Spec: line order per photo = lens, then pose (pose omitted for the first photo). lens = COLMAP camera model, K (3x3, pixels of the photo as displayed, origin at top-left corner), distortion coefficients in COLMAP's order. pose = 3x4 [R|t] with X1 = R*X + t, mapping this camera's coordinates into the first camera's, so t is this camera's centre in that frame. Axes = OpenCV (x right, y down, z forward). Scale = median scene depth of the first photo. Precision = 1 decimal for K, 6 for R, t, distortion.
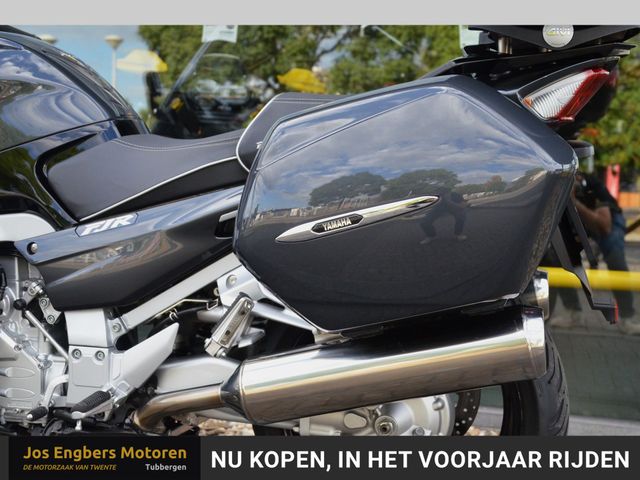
lens RADIAL K [[927.1, 0, 338.4], [0, 927.1, 241.1], [0, 0, 1]] dist [0.116747, 0.364240]
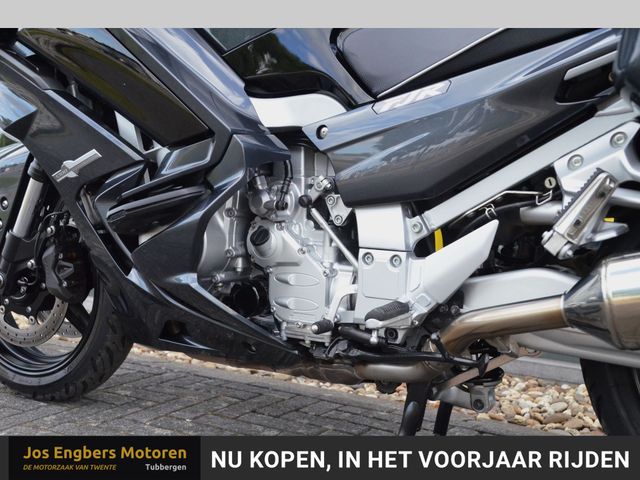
lens RADIAL K [[810.1, 0, 321.6], [0, 810.1, 246.1], [0, 0, 1]] dist [0.112382, 0.033007]
pose [[0.964178, 0.031098, -0.263428, -0.130658], [-0.038721, 0.998967, -0.023793, 0.128068], [0.262416, 0.033141, 0.964386, 0.301525]]
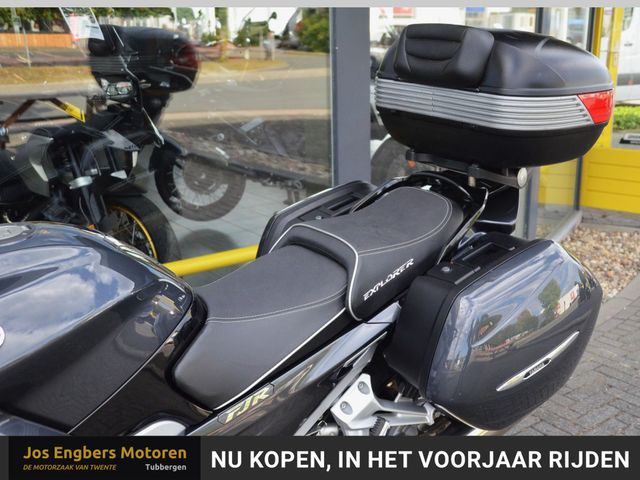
lens RADIAL K [[752.0, 0, 364.2], [0, 752.0, 238.8], [0, 0, 1]] dist [0.014334, 0.022668]
pose [[0.593431, -0.245896, 0.766404, -0.758435], [0.080222, 0.965519, 0.247664, -0.388252], [-0.800877, -0.085489, 0.592695, 0.405636]]
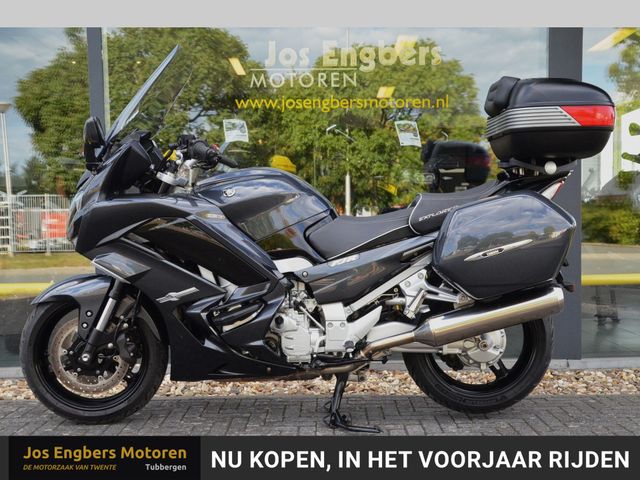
lens RADIAL K [[828.0, 0, 321.4], [0, 828.0, 242.9], [0, 0, 1]] dist [0.071191, 0.031031]
pose [[0.965384, -0.043342, 0.257207, -0.754278], [0.058934, 0.996842, -0.053223, 0.037119], [-0.254088, 0.066539, 0.964890, -0.747033]]
